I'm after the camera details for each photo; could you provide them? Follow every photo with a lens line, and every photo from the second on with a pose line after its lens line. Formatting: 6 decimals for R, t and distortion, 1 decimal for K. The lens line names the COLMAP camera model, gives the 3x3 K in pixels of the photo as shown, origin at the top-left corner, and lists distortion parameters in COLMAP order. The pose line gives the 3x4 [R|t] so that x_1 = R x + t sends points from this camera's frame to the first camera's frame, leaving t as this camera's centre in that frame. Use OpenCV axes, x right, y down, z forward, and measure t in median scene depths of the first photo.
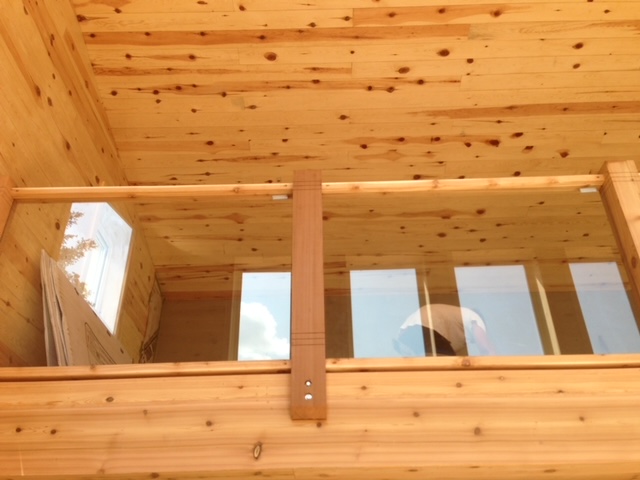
lens RADIAL K [[588.3, 0, 320.0], [0, 588.3, 240.0], [0, 0, 1]] dist [0.121437, -0.160682]
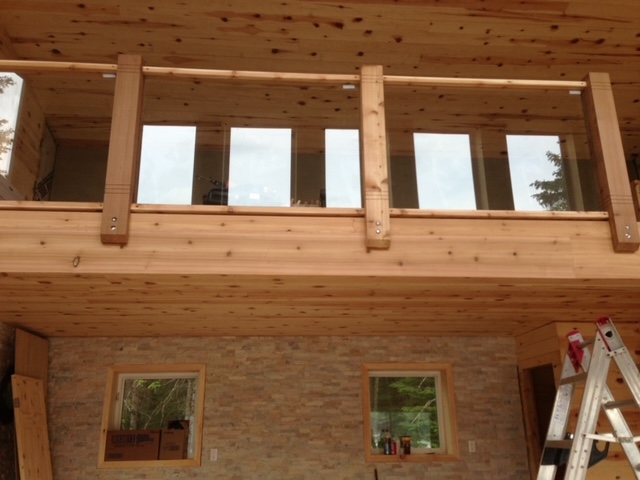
lens RADIAL K [[588.3, 0, 320.0], [0, 588.3, 240.0], [0, 0, 1]] dist [0.121437, -0.160682]
pose [[0.995407, 0.037538, 0.088068, 0.172491], [-0.058698, 0.966029, 0.251681, -0.050575], [-0.075628, -0.255694, 0.963795, -0.218038]]
